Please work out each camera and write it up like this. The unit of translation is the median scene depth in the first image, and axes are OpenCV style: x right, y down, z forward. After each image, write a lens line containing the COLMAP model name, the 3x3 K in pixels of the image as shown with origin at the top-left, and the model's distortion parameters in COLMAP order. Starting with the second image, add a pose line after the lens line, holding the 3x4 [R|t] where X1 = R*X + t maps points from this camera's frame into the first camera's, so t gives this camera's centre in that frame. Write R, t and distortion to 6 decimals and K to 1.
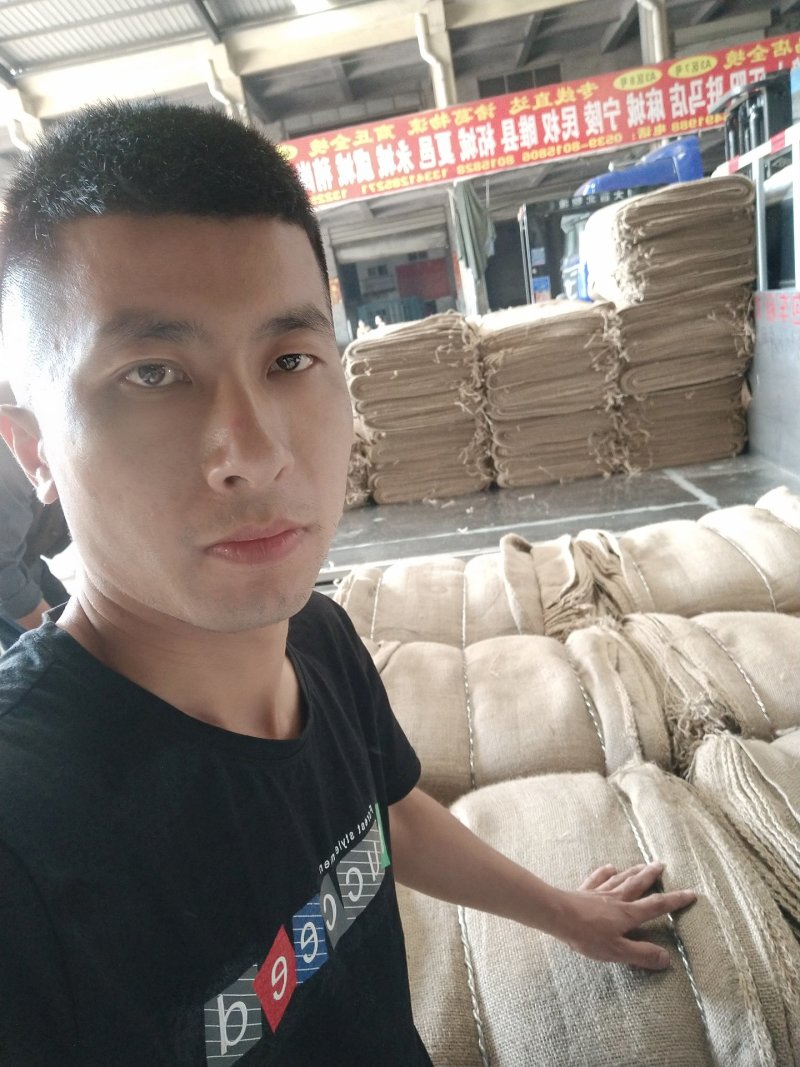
lens RADIAL K [[843.1, 0, 397.7], [0, 843.1, 531.9], [0, 0, 1]] dist [-0.008905, 0.057764]
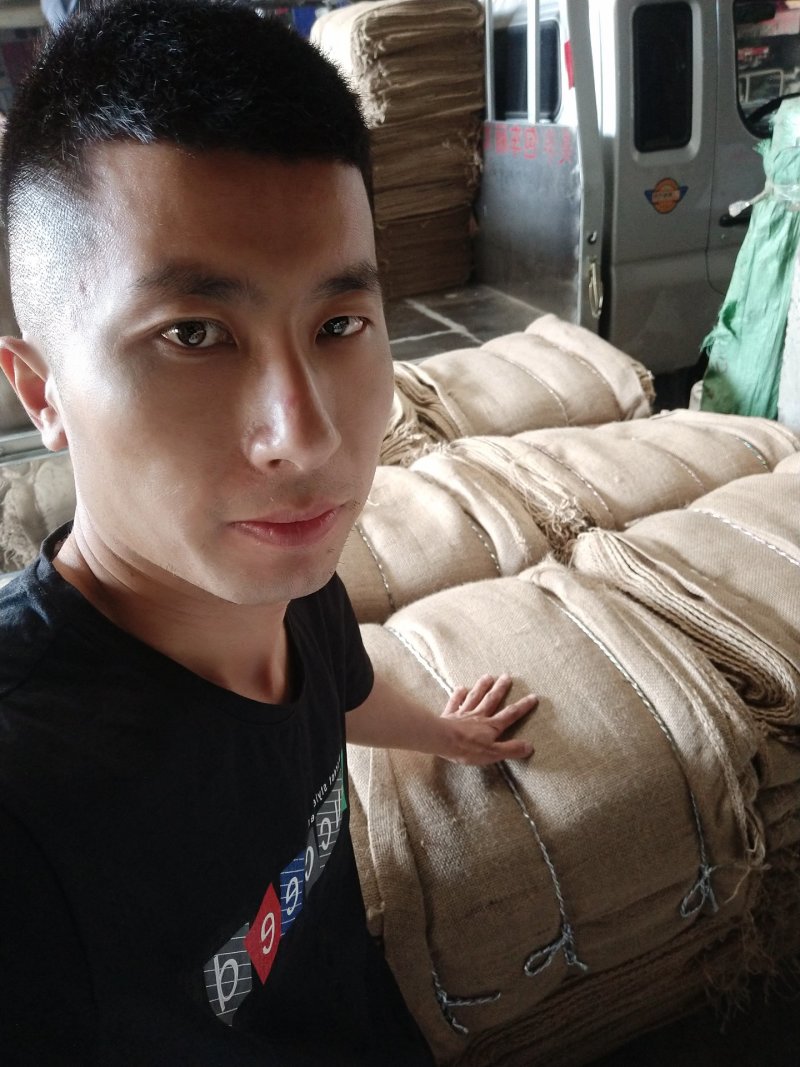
lens RADIAL K [[839.5, 0, 400.0], [0, 839.5, 533.5], [0, 0, 1]] dist [0.014165, 0.016251]
pose [[0.918594, -0.120555, 0.376365, -0.127789], [0.042875, 0.977117, 0.208339, -0.007481], [-0.392869, -0.175242, 0.902743, 0.010353]]
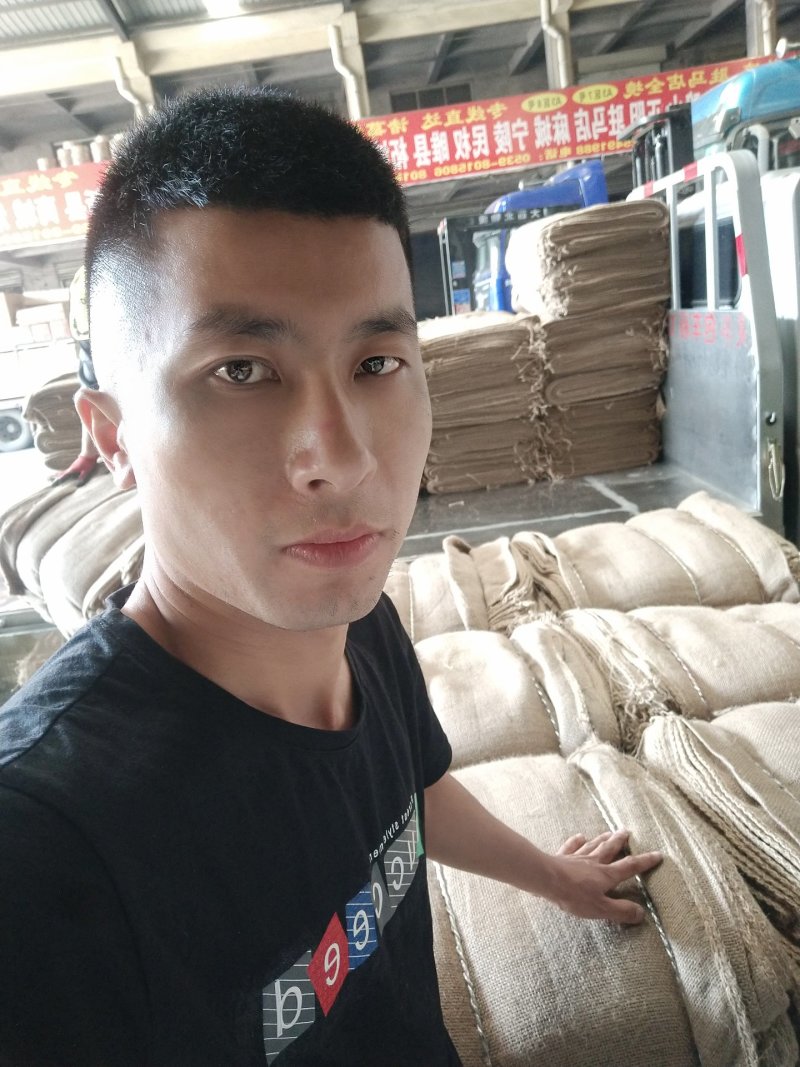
lens RADIAL K [[839.5, 0, 400.0], [0, 839.5, 533.5], [0, 0, 1]] dist [0.014165, 0.016251]
pose [[0.994156, -0.000923, 0.107953, -0.028790], [0.001881, 0.999960, -0.008771, 0.005893], [-0.107941, 0.008923, 0.994117, -0.015027]]
